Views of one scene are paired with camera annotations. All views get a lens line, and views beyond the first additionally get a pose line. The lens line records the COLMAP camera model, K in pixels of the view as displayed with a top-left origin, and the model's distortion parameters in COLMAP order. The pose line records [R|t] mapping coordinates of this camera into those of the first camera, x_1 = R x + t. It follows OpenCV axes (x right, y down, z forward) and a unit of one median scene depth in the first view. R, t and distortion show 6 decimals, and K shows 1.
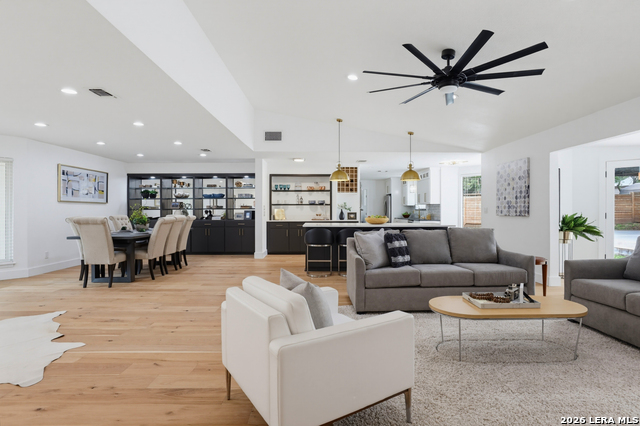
lens RADIAL K [[335.8, 0, 326.6], [0, 335.8, 211.4], [0, 0, 1]] dist [-0.033428, 0.012017]
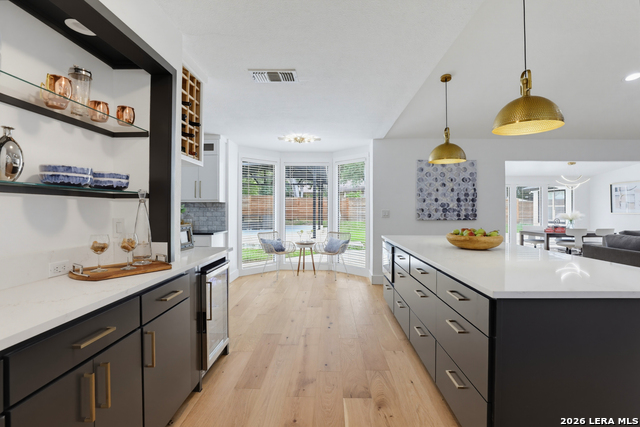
lens RADIAL K [[307.3, 0, 325.7], [0, 307.3, 209.3], [0, 0, 1]] dist [-0.031437, 0.001314]
pose [[0.036330, -0.000477, 0.999340, -0.264845], [0.001488, 0.999999, 0.000424, -0.015241], [-0.999339, 0.001471, 0.036330, 1.190408]]
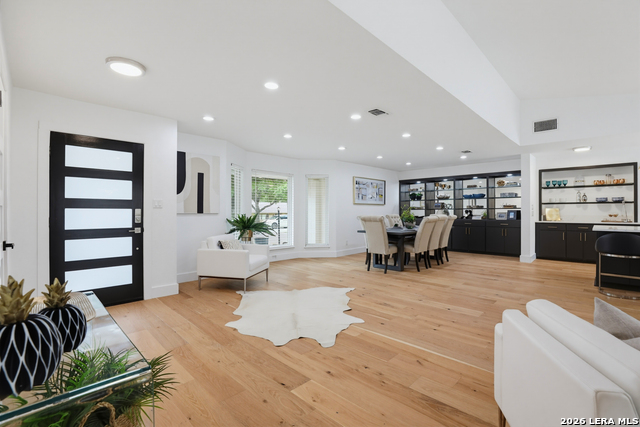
lens RADIAL K [[292.3, 0, 323.9], [0, 292.3, 211.4], [0, 0, 1]] dist [-0.047270, 0.013714]
pose [[0.698732, 0.000262, -0.715383, -0.033097], [0.000777, 0.999999, 0.001125, -0.000682], [0.715383, -0.001342, 0.698731, 0.066561]]
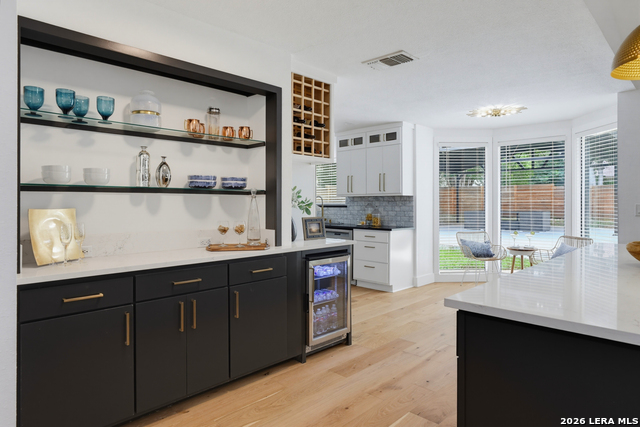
lens RADIAL K [[390.7, 0, 323.5], [0, 390.7, 204.3], [0, 0, 1]] dist [-0.002801, -0.000463]
pose [[0.709972, -0.001909, 0.704227, -0.263603], [0.002303, 0.999997, 0.000389, -0.014084], [-0.704226, 0.001346, 0.709975, 0.988899]]
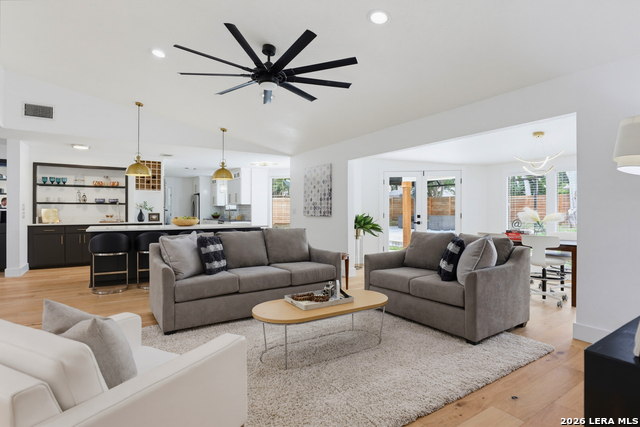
lens RADIAL K [[333.0, 0, 324.2], [0, 333.0, 210.6], [0, 0, 1]] dist [-0.041489, 0.016548]
pose [[0.848934, 0.001691, 0.528497, -0.002584], [0.000217, 0.999994, -0.003548, -0.000265], [-0.528499, 0.003126, 0.848928, 0.051649]]
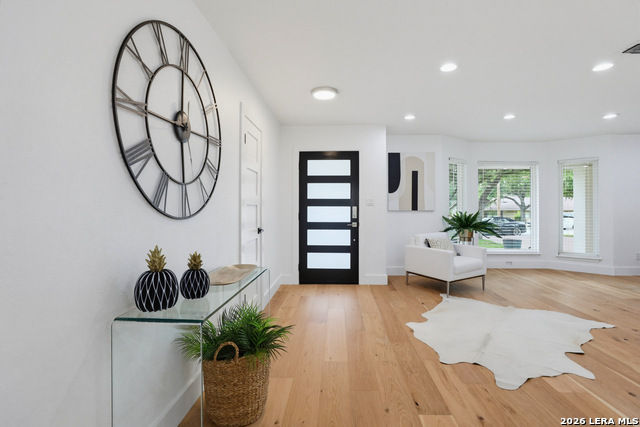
lens RADIAL K [[294.8, 0, 326.4], [0, 294.8, 205.4], [0, 0, 1]] dist [-0.036620, 0.008384]
pose [[-0.063503, -0.009676, -0.997935, -0.003902], [0.000568, 0.999952, -0.009732, -0.001307], [0.997981, -0.001184, -0.063495, 0.175788]]
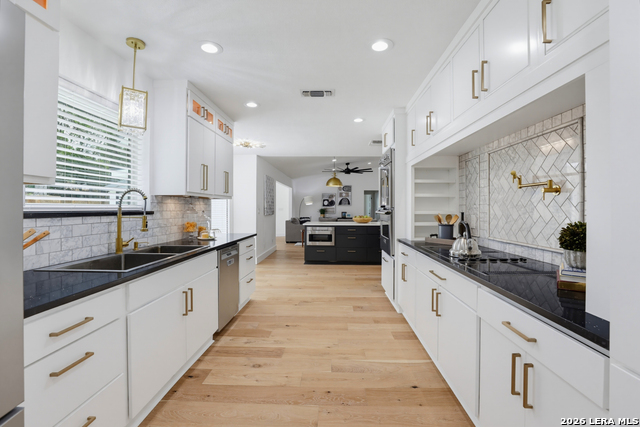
lens RADIAL K [[292.3, 0, 323.9], [0, 292.3, 211.4], [0, 0, 1]] dist [-0.047270, 0.013714]
pose [[-0.998827, -0.000700, 0.048417, 0.238310], [-0.000116, 0.999927, 0.012058, -0.014479], [-0.048422, 0.012039, -0.998754, 2.053048]]
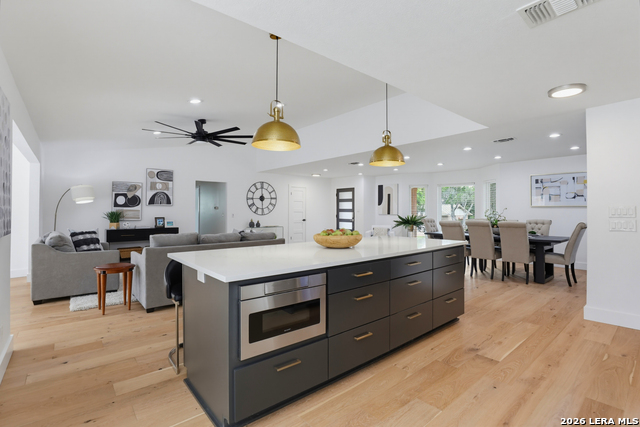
lens RADIAL K [[307.3, 0, 325.7], [0, 307.3, 209.3], [0, 0, 1]] dist [-0.031437, 0.001314]
pose [[-0.769564, -0.003896, -0.638558, 0.446490], [-0.001860, 0.999991, -0.003860, -0.014489], [0.638567, -0.001783, -0.769564, 1.335325]]
